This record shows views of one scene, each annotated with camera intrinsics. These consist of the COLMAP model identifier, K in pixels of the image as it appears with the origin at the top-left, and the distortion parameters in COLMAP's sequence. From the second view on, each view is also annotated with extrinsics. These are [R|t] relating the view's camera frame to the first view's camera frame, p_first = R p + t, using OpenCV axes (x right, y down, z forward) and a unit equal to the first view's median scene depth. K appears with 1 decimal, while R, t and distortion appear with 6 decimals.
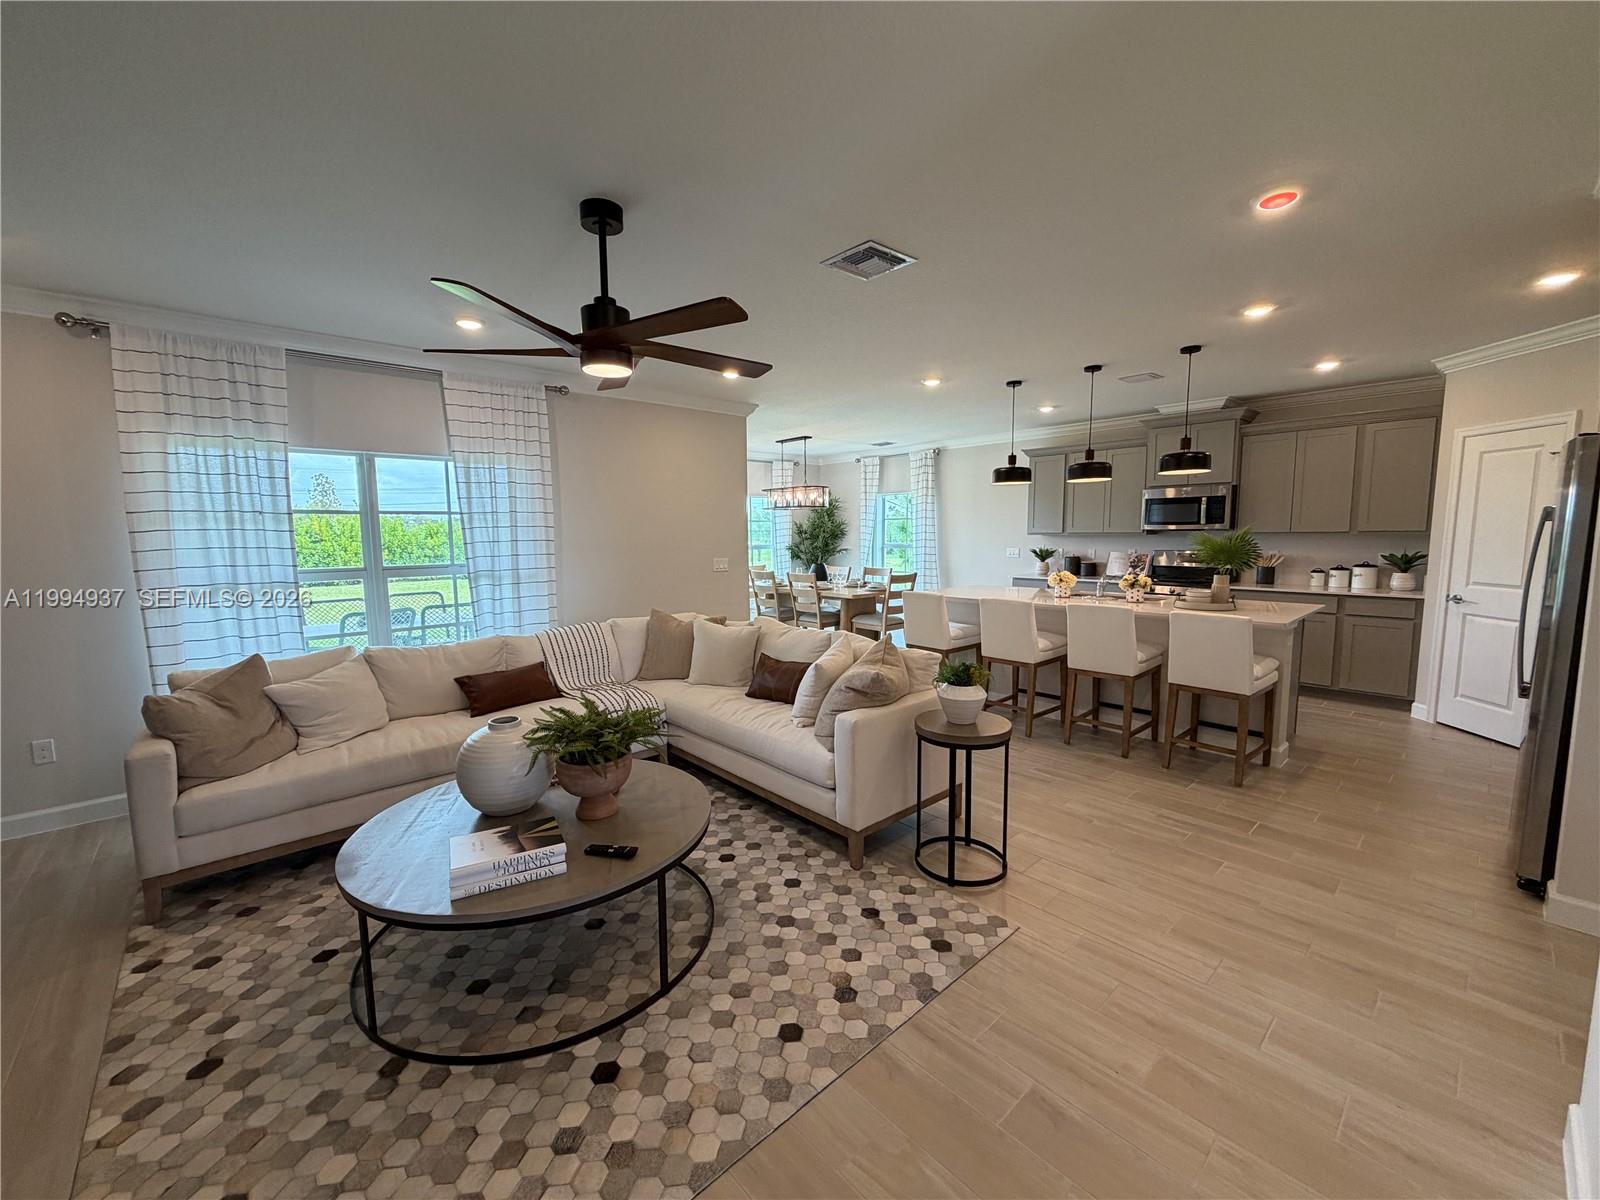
lens RADIAL K [[638.8, 0, 793.1], [0, 638.8, 598.7], [0, 0, 1]] dist [0.000533, 0.000010]
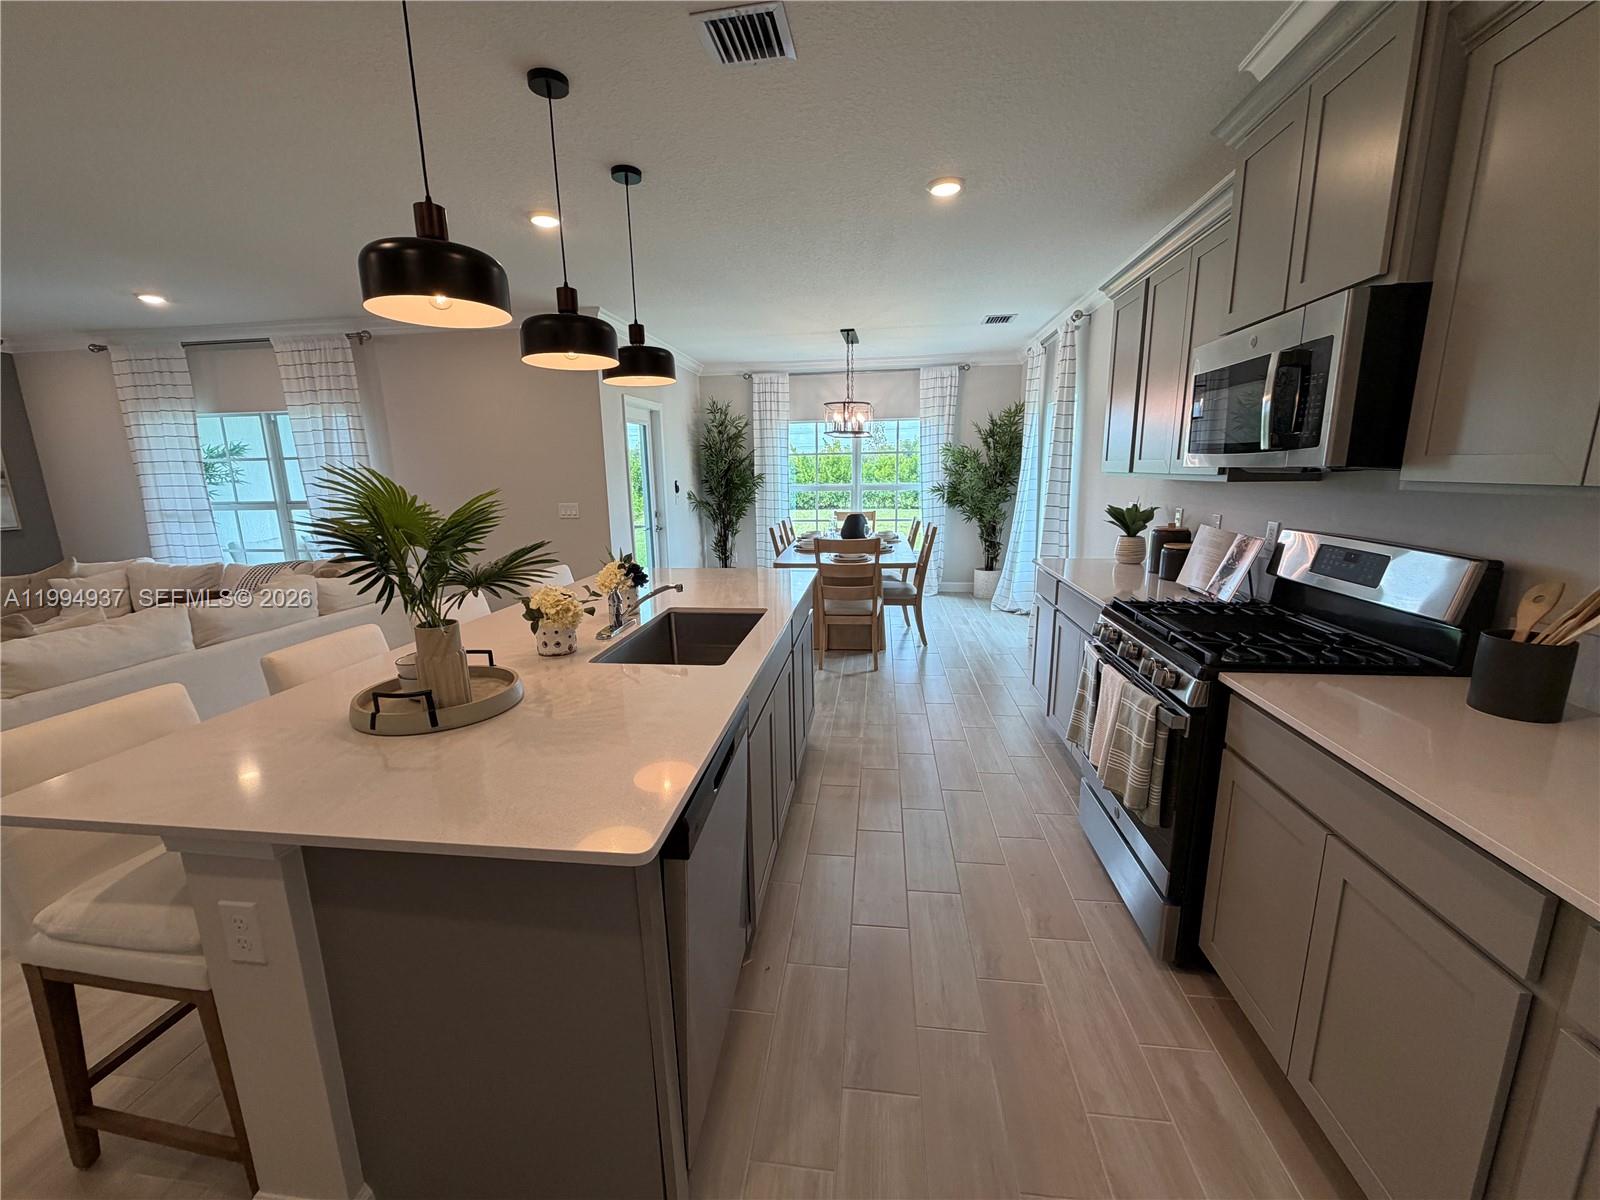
lens RADIAL K [[638.8, 0, 793.1], [0, 638.8, 598.7], [0, 0, 1]] dist [0.000533, 0.000010]
pose [[0.647775, 0.153518, -0.746204, 1.542975], [-0.071259, 0.987402, 0.141280, -0.166320], [0.758492, -0.038344, 0.650554, 1.389259]]
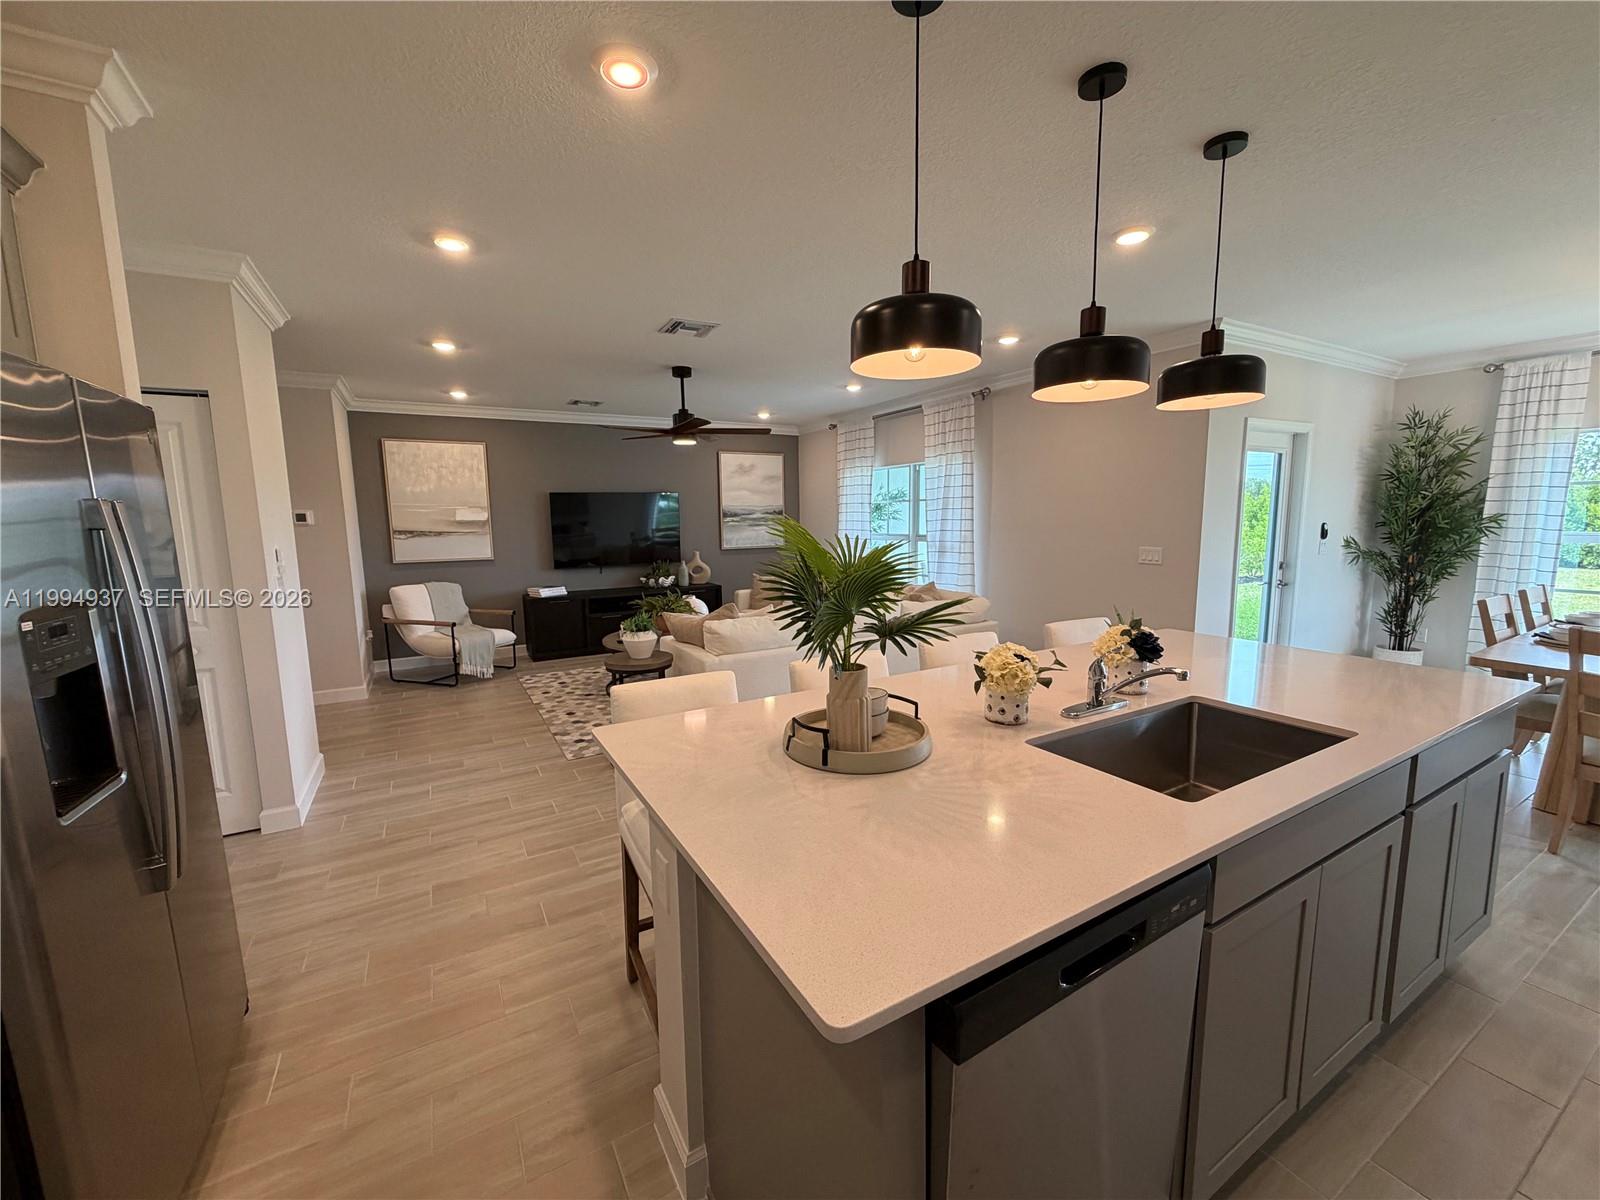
lens RADIAL K [[638.8, 0, 793.1], [0, 638.8, 598.7], [0, 0, 1]] dist [0.000533, 0.000010]
pose [[-0.210266, 0.142126, -0.967258, 1.494136], [-0.084930, 0.982981, 0.162899, -0.189002], [0.973948, 0.116402, -0.194616, 1.542094]]
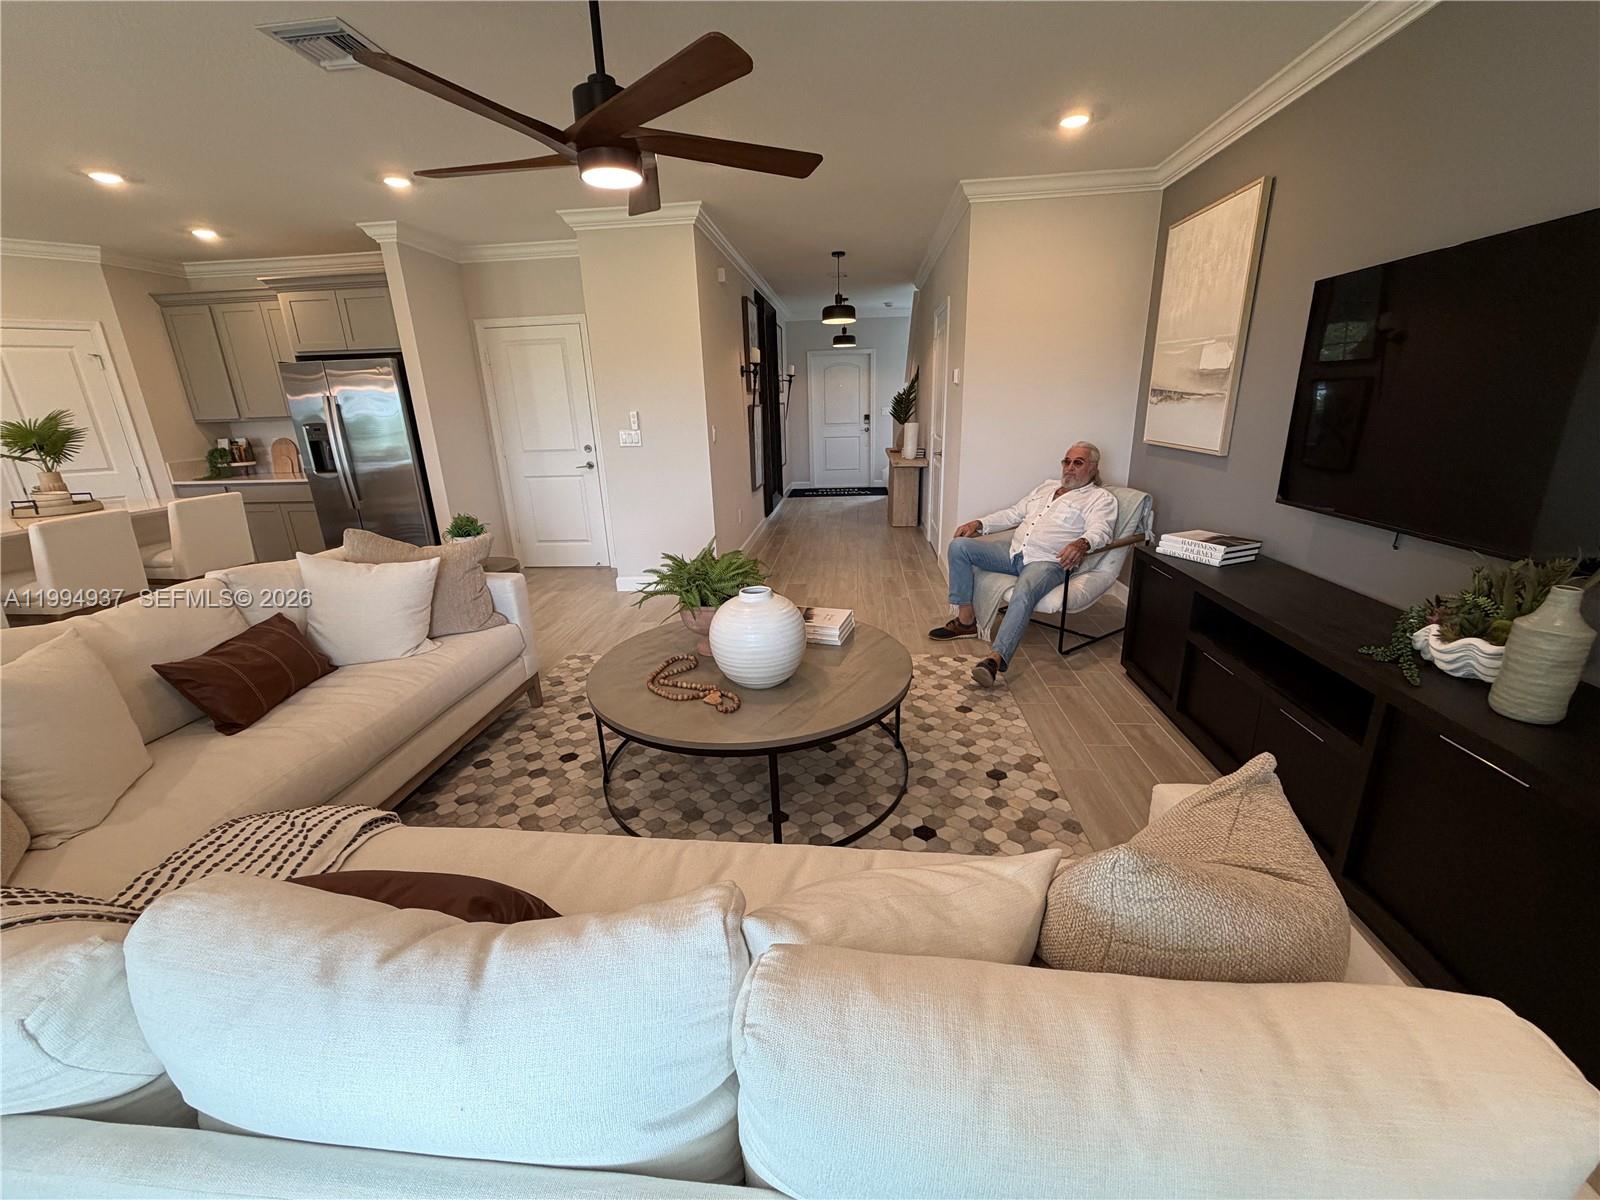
lens RADIAL K [[638.8, 0, 793.1], [0, 638.8, 598.7], [0, 0, 1]] dist [0.000533, 0.000010]
pose [[-0.676976, -0.189736, 0.711128, -0.964912], [0.115961, 0.926637, 0.357628, -0.106420], [-0.726813, 0.324568, -0.605309, 1.281256]]
